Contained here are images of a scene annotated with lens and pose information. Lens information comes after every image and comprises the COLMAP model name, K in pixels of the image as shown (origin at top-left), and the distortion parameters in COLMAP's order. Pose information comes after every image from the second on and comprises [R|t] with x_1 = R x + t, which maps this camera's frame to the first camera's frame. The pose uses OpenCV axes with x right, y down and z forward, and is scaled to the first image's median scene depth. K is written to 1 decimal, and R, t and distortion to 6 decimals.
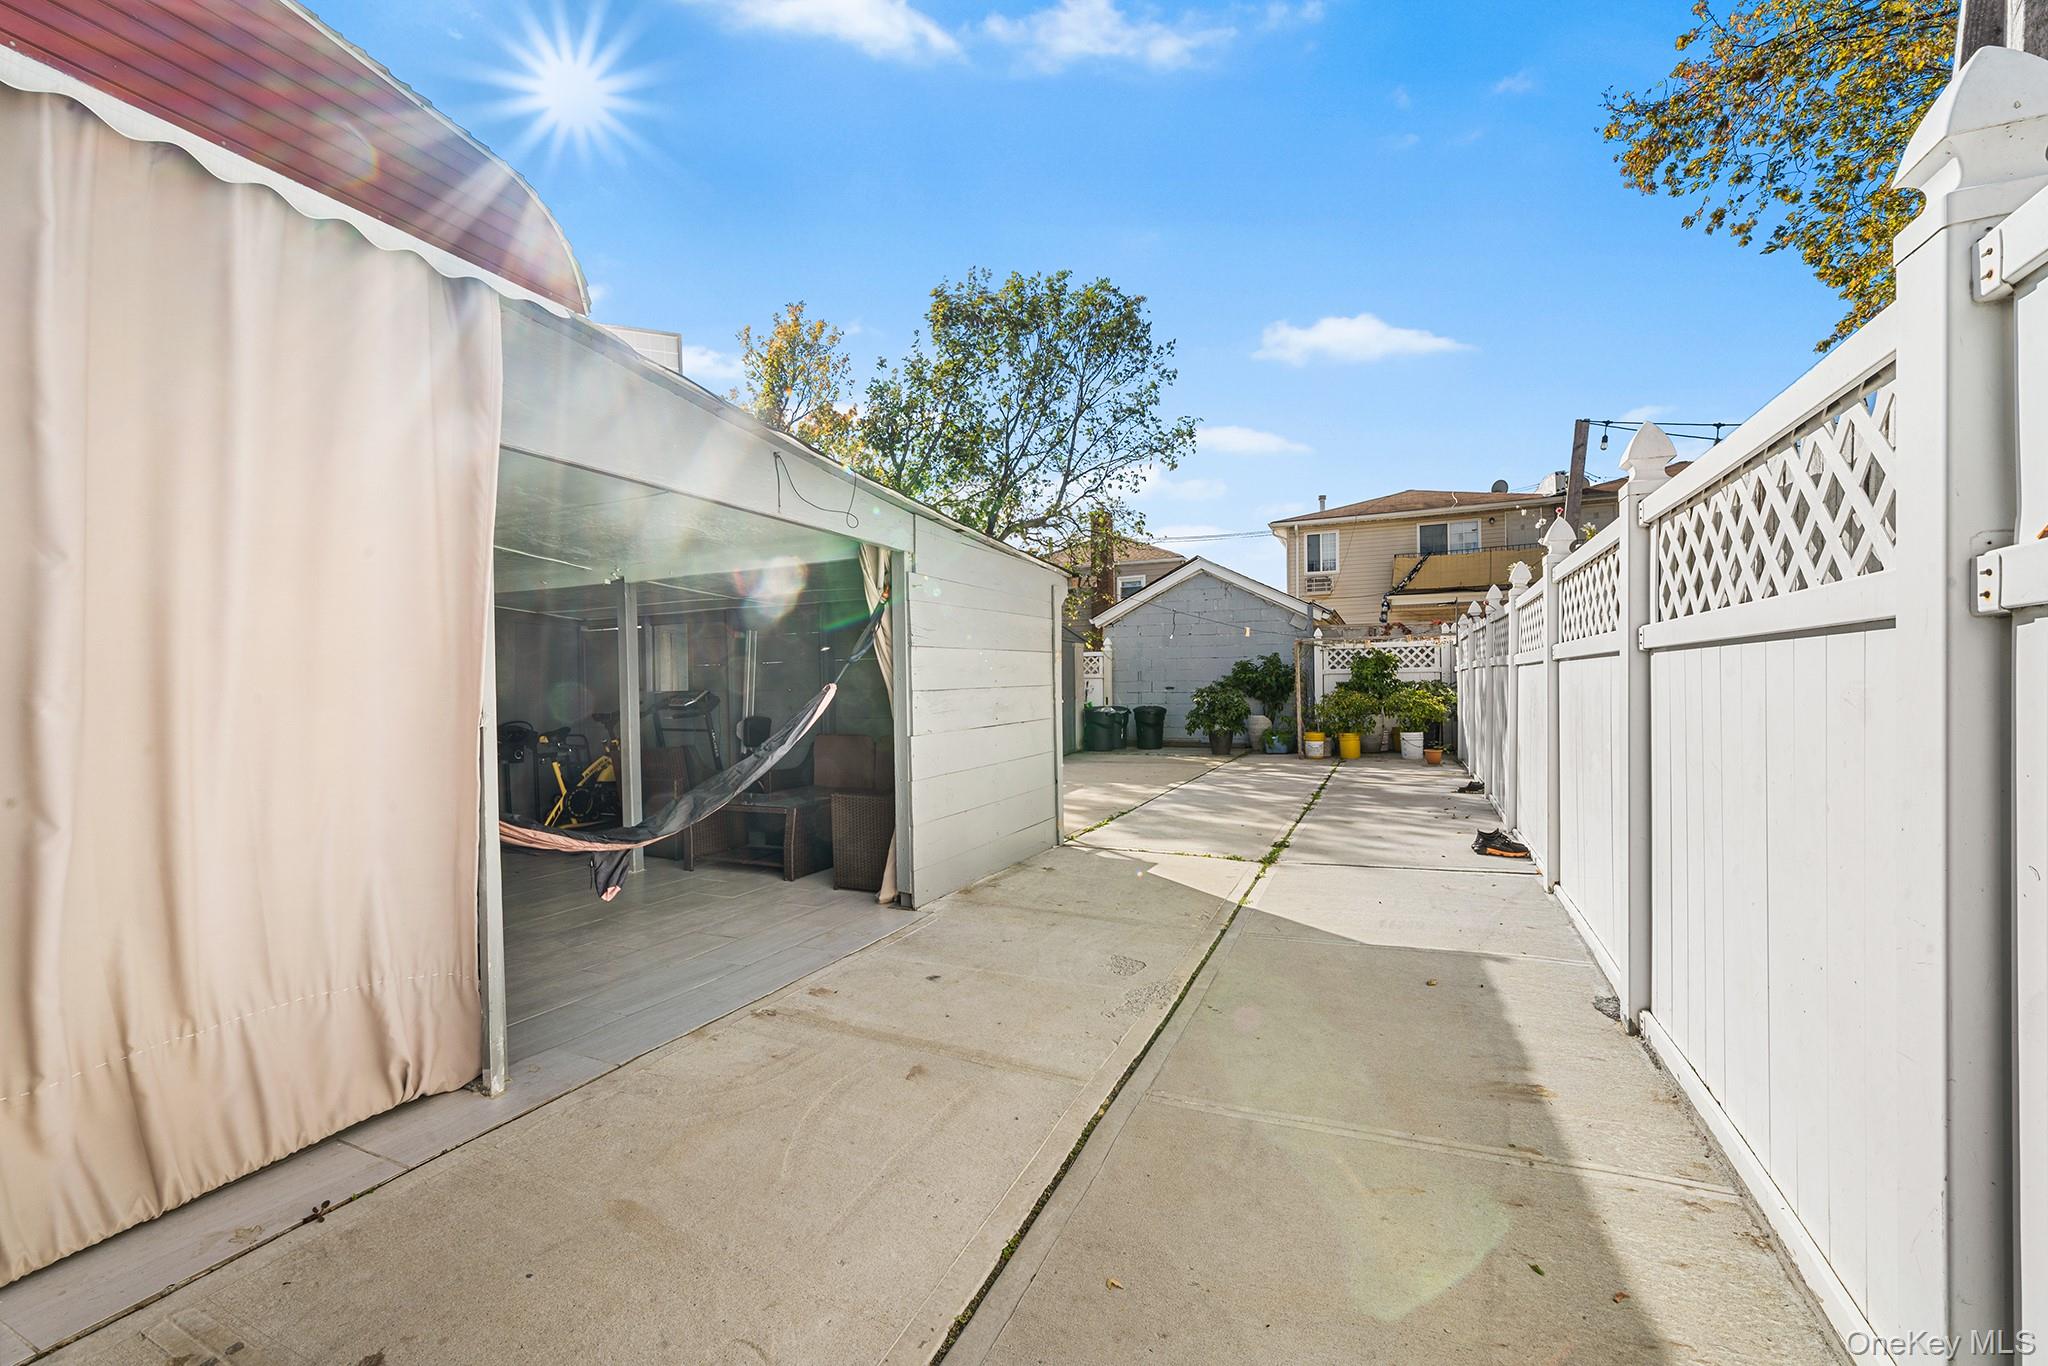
lens RADIAL K [[848.6, 0, 1017.2], [0, 848.6, 685.7], [0, 0, 1]] dist [0.000389, 0.000221]
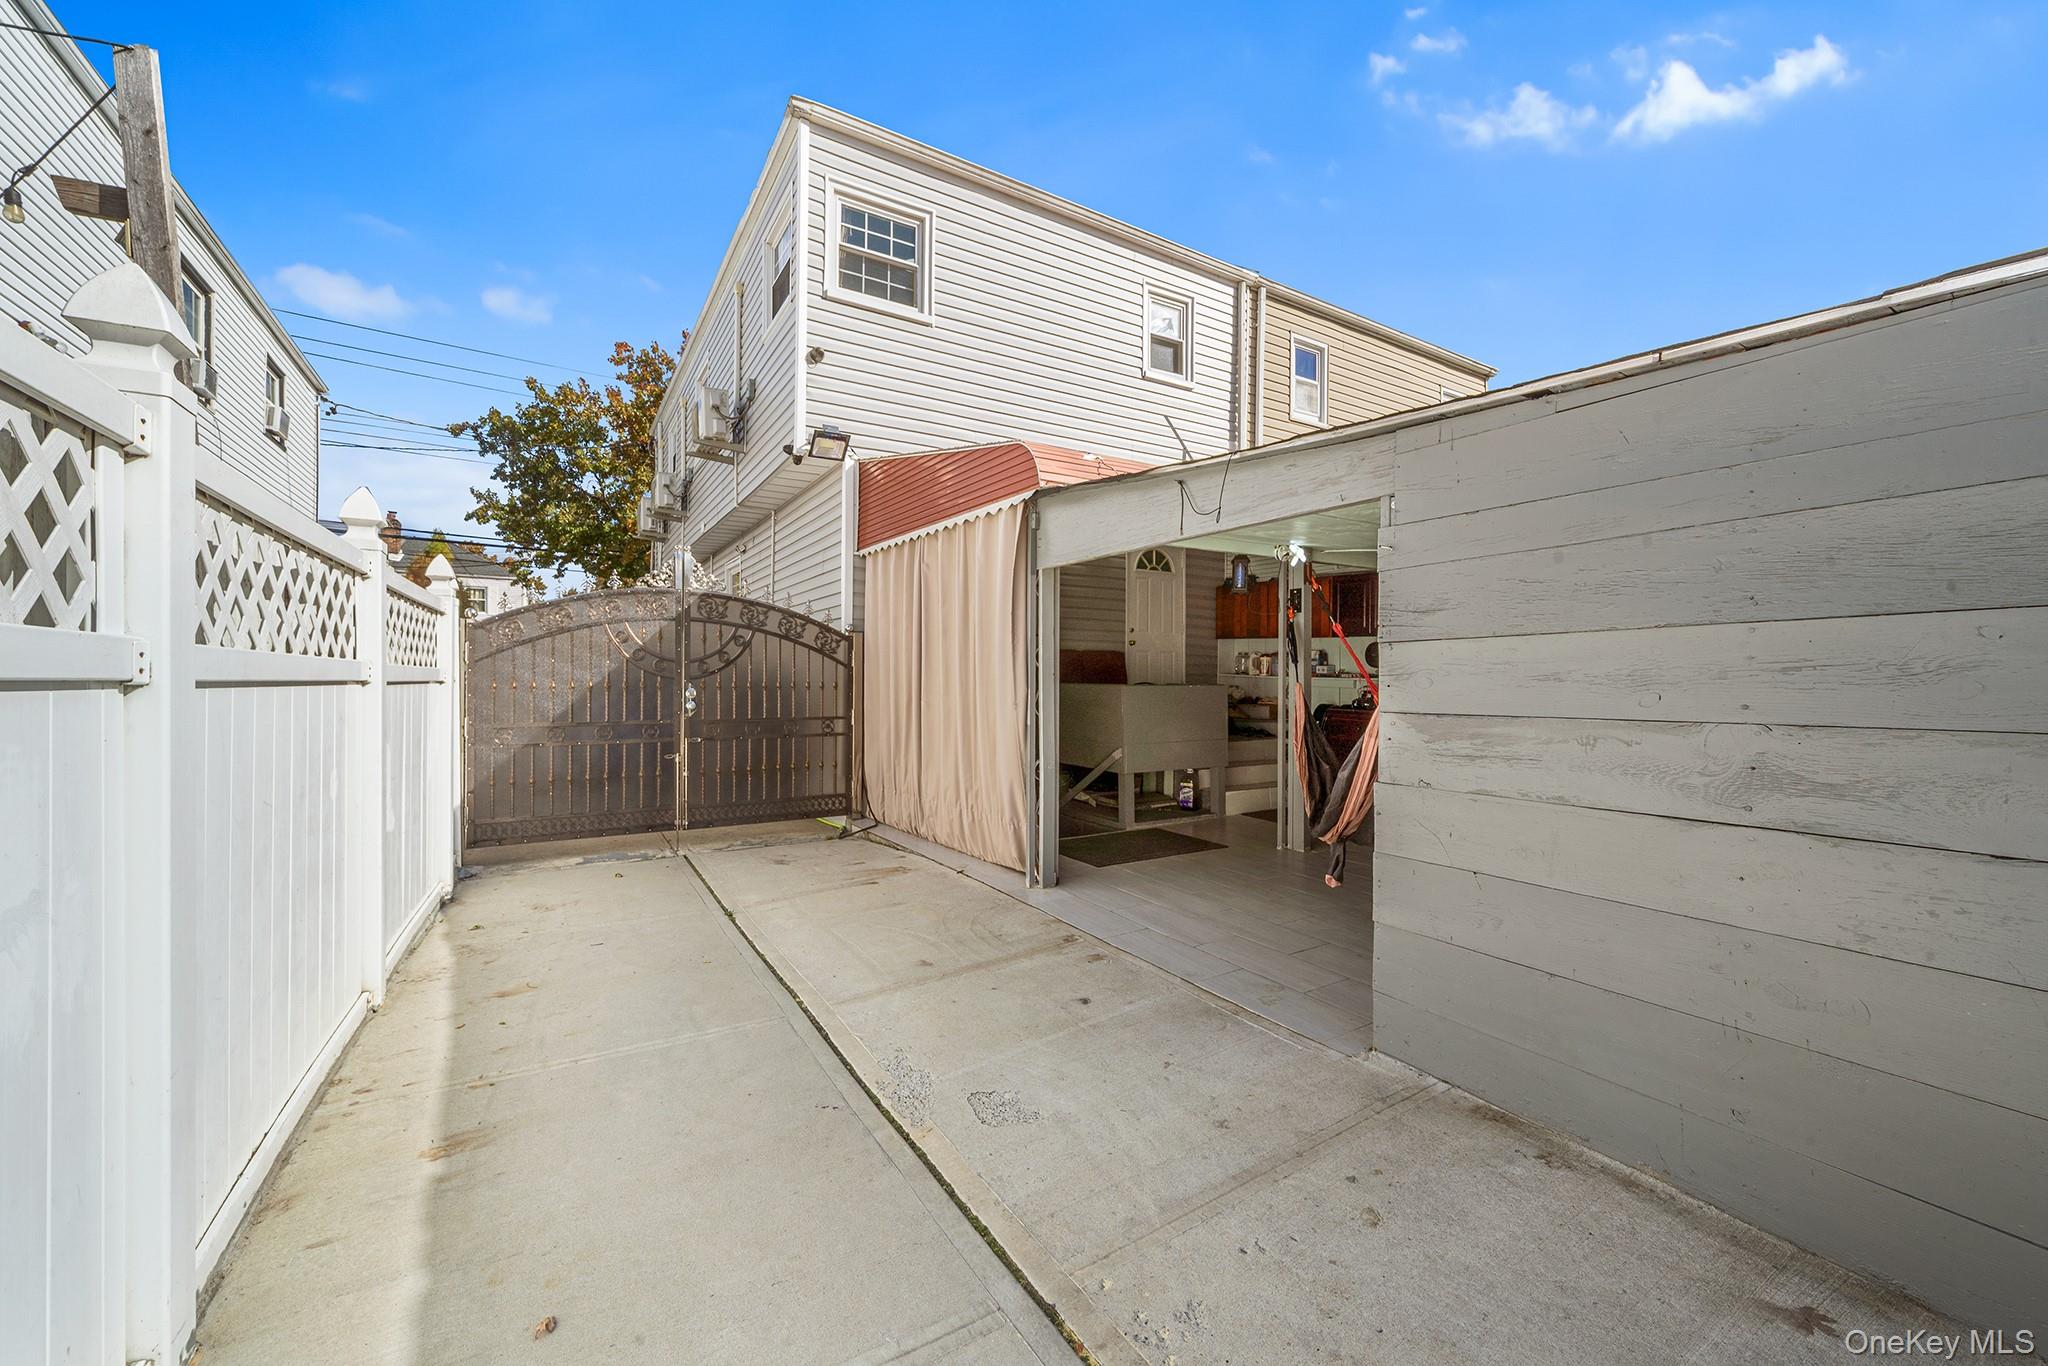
lens RADIAL K [[784.4, 0, 1022.1], [0, 784.4, 676.0], [0, 0, 1]] dist [-0.004338, 0.000118]
pose [[-0.563951, 0.013465, -0.825699, 0.757260], [0.005852, 0.999907, 0.012308, -0.048906], [0.825788, 0.002109, -0.563977, 1.600703]]
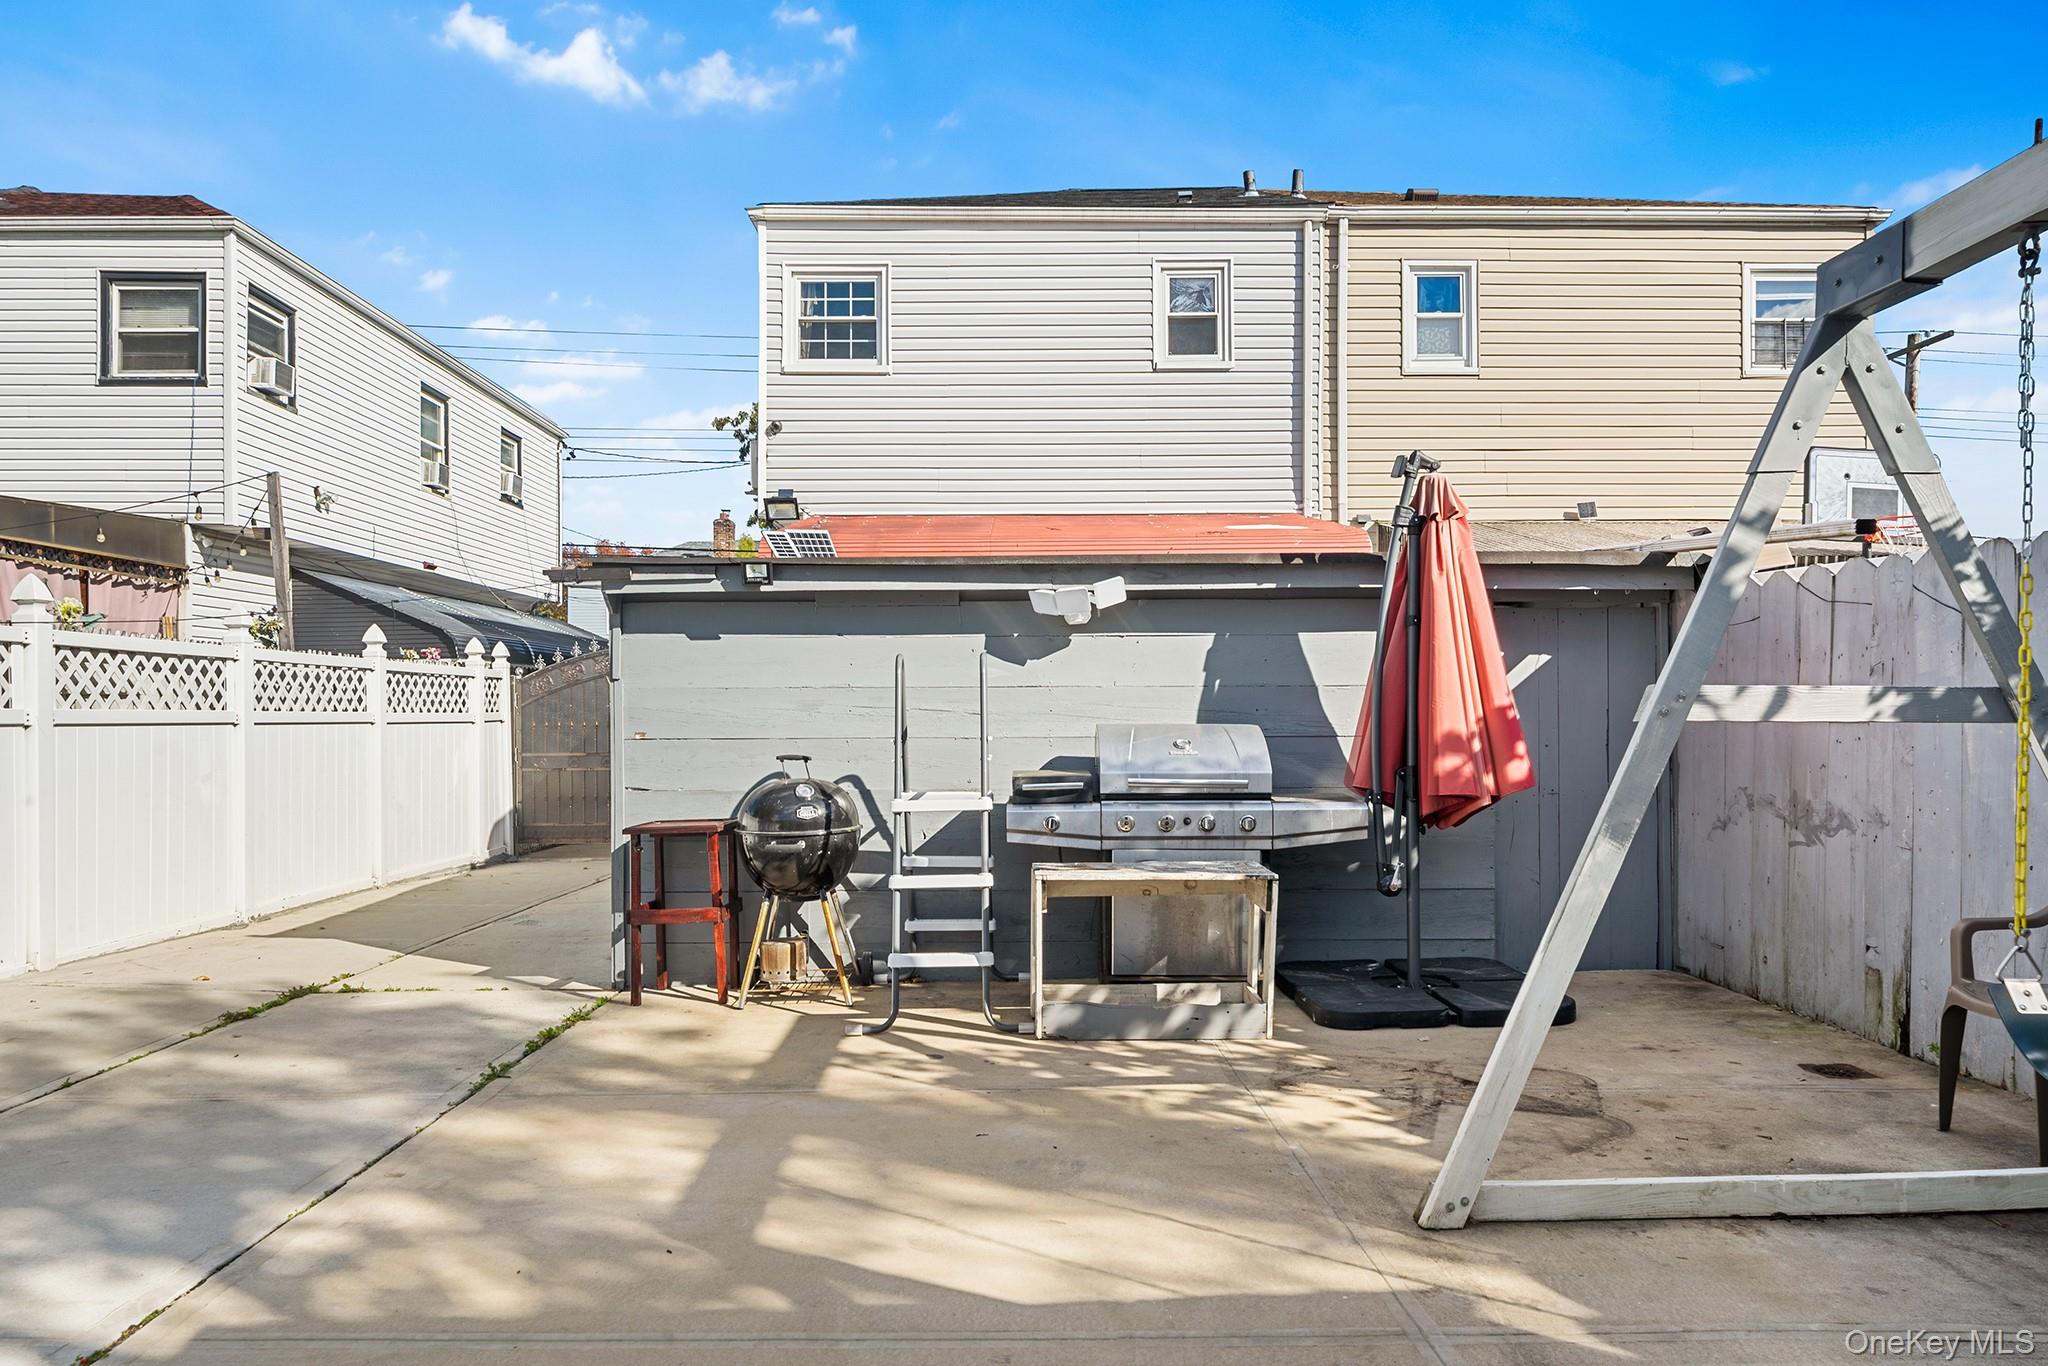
lens RADIAL K [[1408.5, 0, 1016.7], [0, 1408.5, 692.5], [0, 0, 1]] dist [-0.002081, 0.005057]
pose [[-0.901997, 0.016943, -0.431410, 0.470536], [0.022526, 0.999716, -0.007836, -0.045942], [0.431154, -0.016786, -0.902122, 4.317257]]
